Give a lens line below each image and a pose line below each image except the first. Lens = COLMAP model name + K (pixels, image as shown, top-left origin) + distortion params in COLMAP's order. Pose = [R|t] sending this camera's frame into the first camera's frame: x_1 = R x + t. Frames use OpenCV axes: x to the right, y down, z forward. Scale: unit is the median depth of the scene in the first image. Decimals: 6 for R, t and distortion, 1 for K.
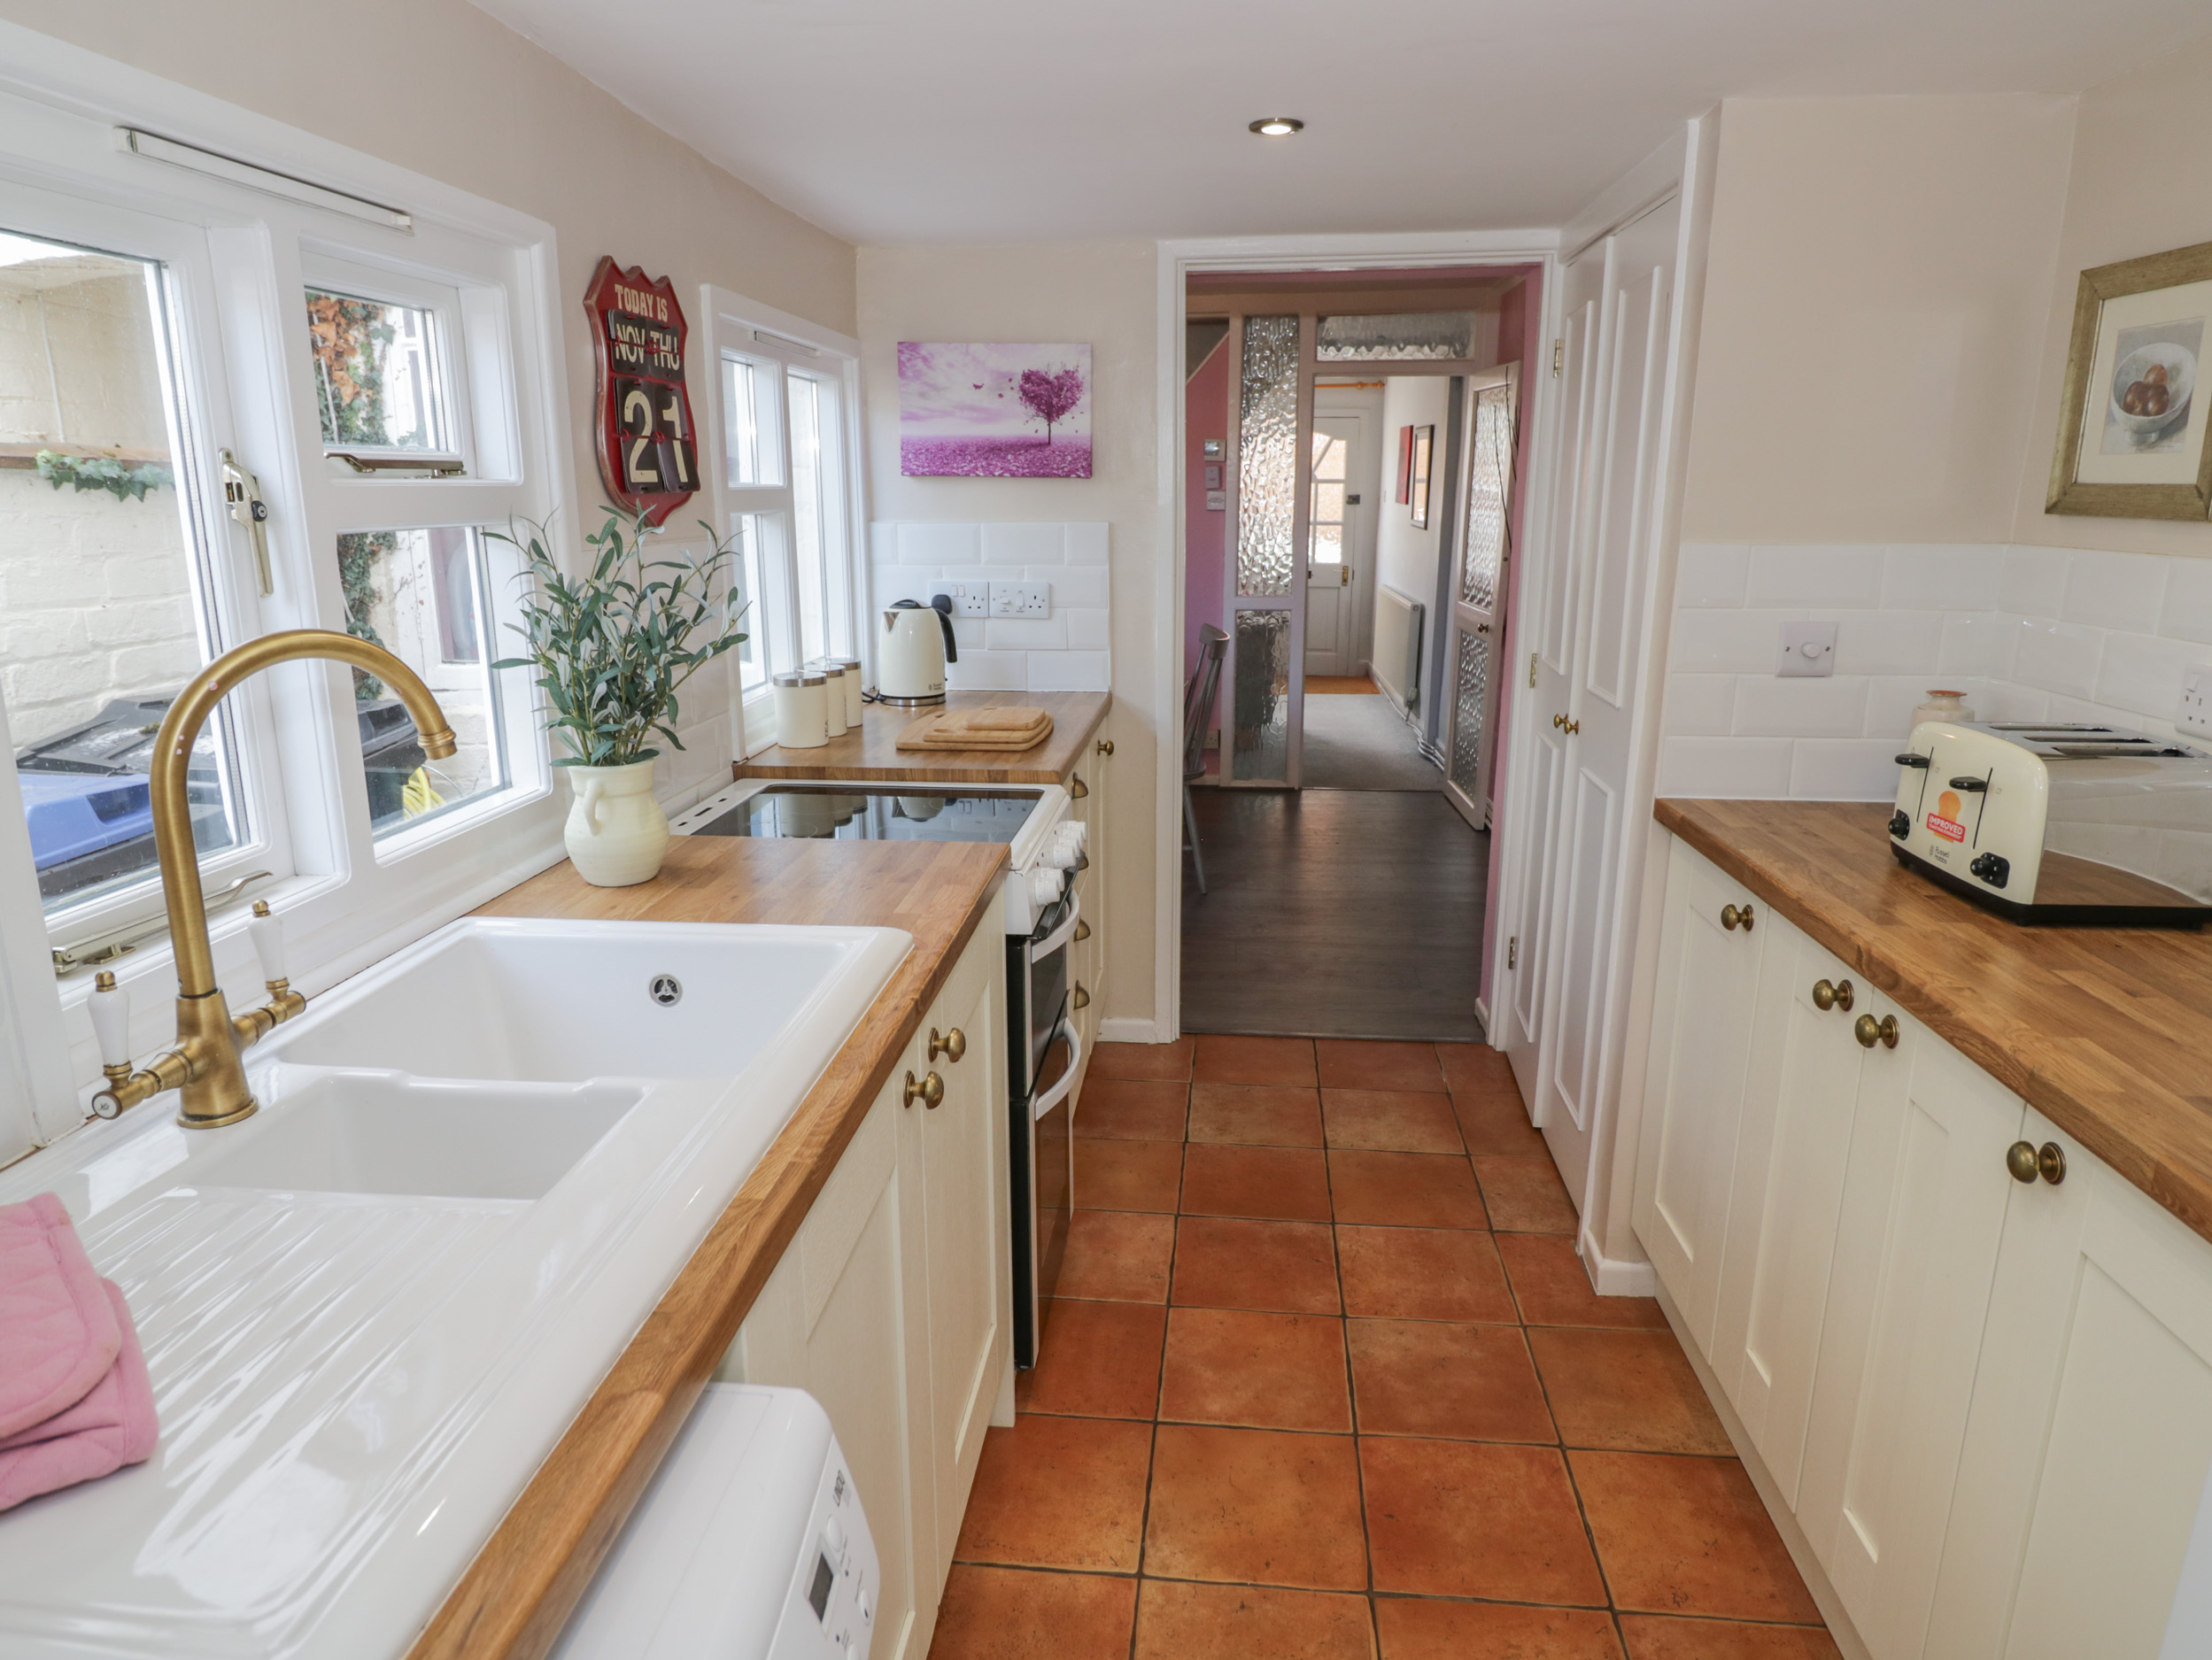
lens RADIAL K [[1316.3, 0, 1126.6], [0, 1316.3, 804.4], [0, 0, 1]] dist [-0.001408, -0.000552]
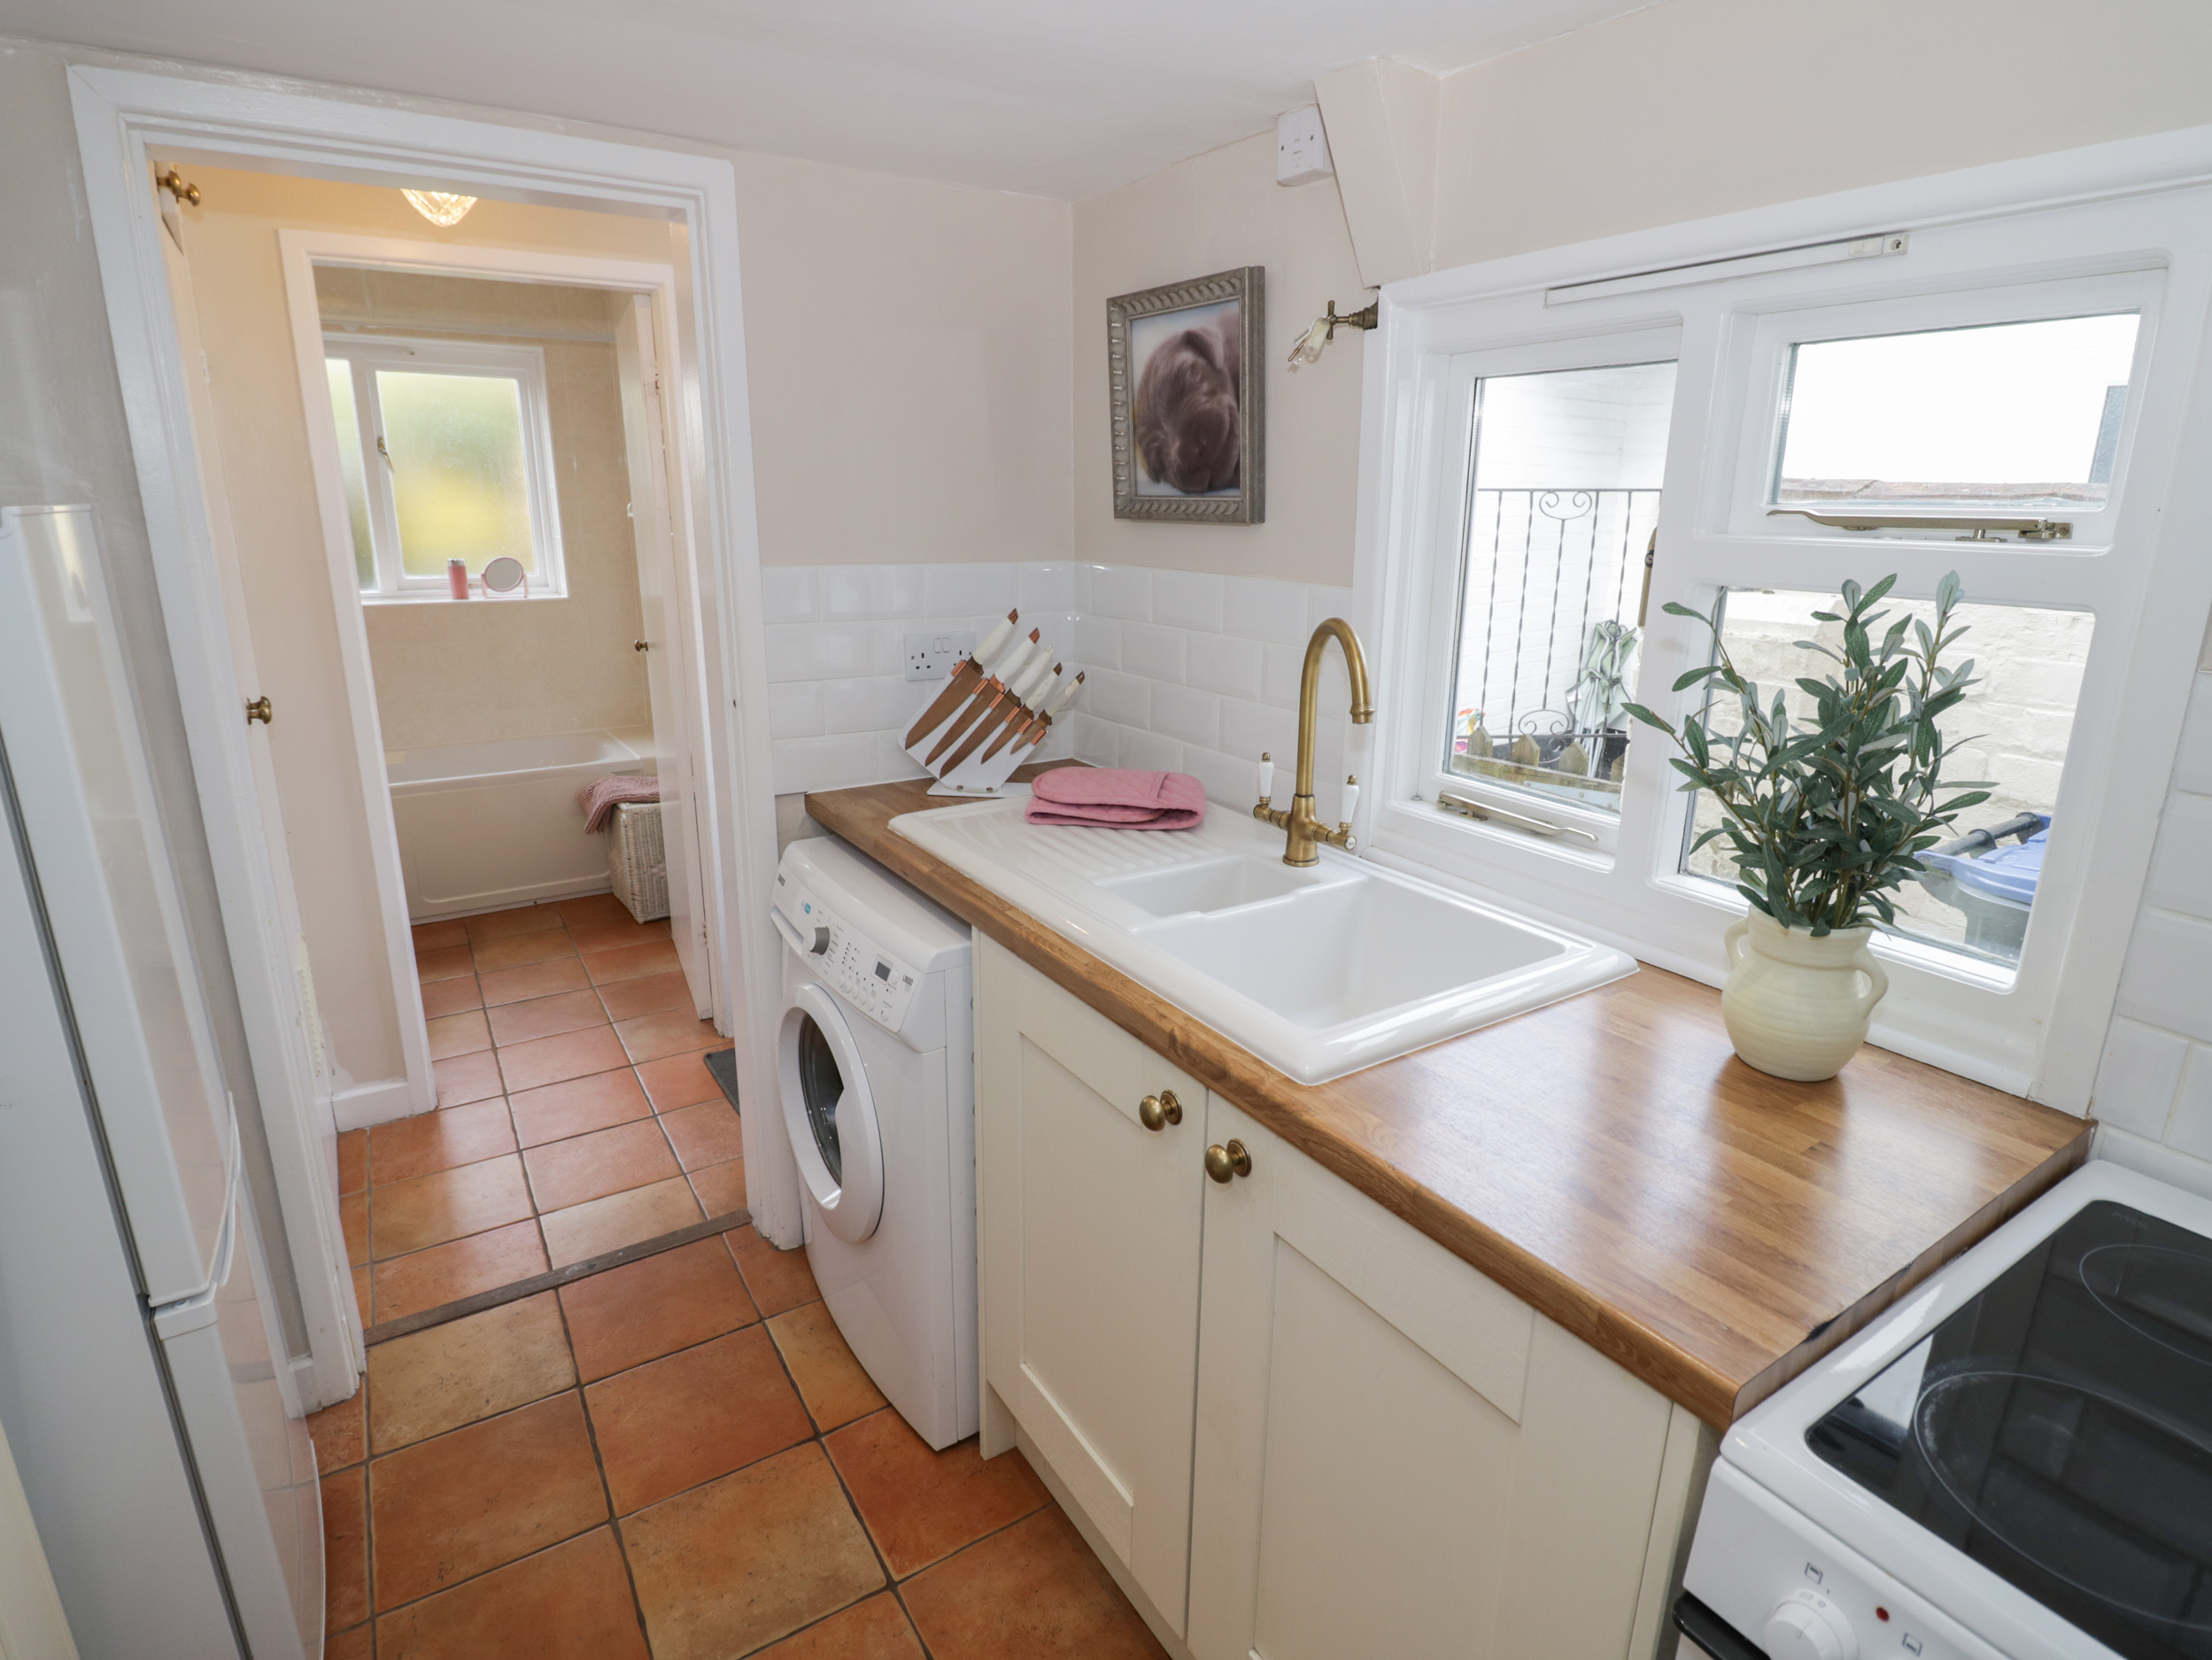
lens RADIAL K [[1144.9, 0, 1092.1], [0, 1144.9, 807.3], [0, 0, 1]] dist [-0.002526, -0.012074]
pose [[-0.794186, 0.148009, -0.589374, 0.304276], [-0.156029, 0.887701, 0.433177, -0.301382], [0.587302, 0.435983, -0.681906, 1.152938]]
